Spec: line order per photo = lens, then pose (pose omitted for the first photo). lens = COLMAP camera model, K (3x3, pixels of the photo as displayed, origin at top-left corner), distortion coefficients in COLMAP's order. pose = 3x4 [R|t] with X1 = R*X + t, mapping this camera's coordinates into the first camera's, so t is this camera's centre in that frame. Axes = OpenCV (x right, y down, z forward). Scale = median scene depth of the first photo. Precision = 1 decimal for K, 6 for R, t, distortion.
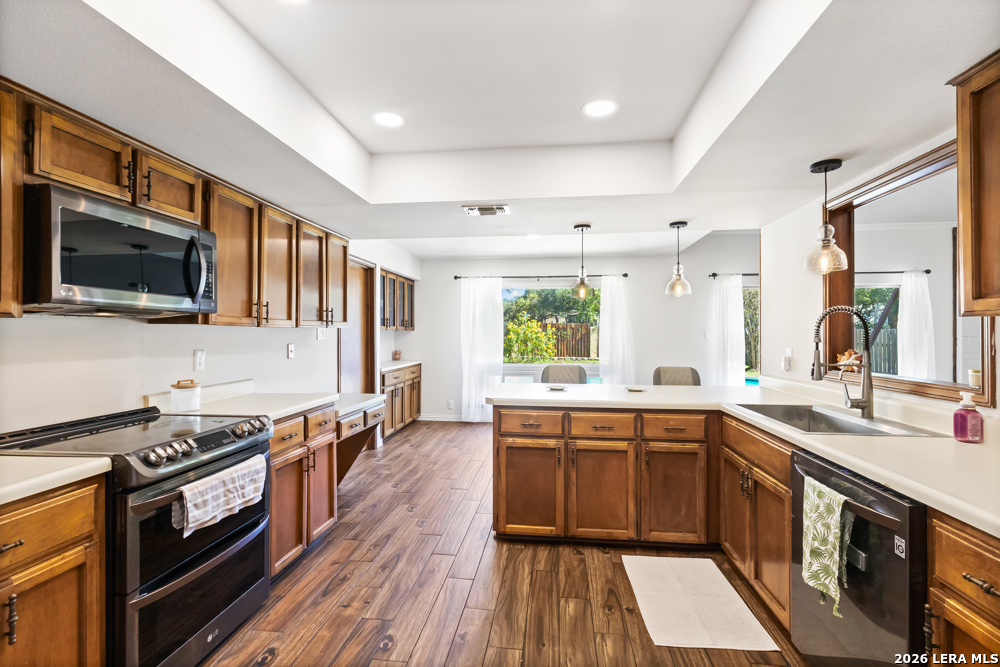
lens RADIAL K [[463.5, 0, 502.4], [0, 463.5, 335.9], [0, 0, 1]] dist [0.005283, -0.000758]
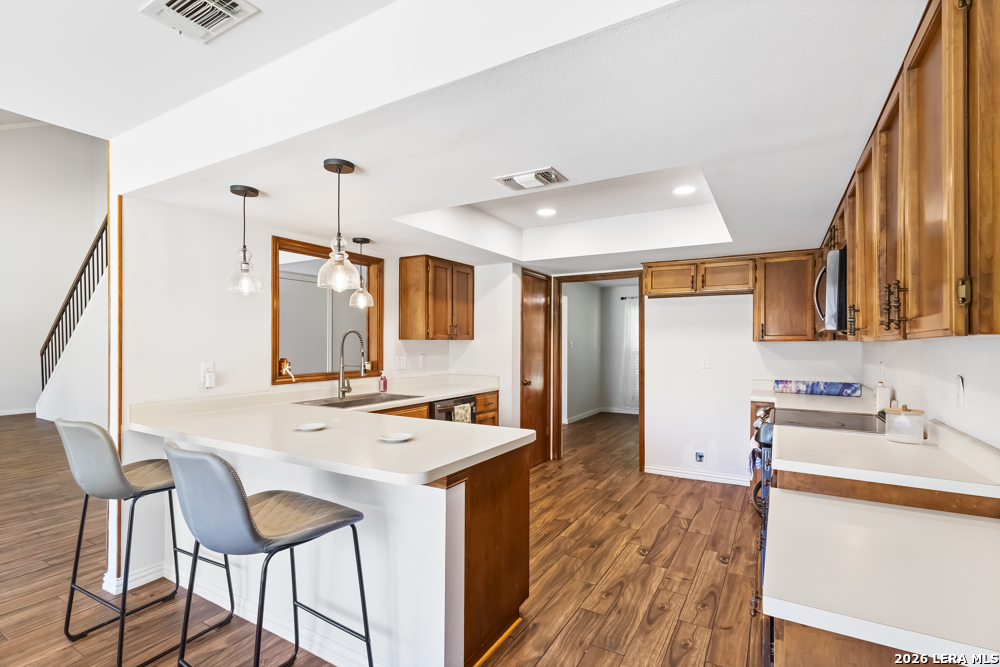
lens RADIAL K [[463.5, 0, 504.9], [0, 463.5, 340.2], [0, 0, 1]] dist [0.005283, -0.000758]
pose [[-0.912109, -0.009683, 0.409833, -0.389810], [-0.012789, 0.999907, -0.004837, -0.009069], [-0.409748, -0.009654, -0.912148, 2.227596]]
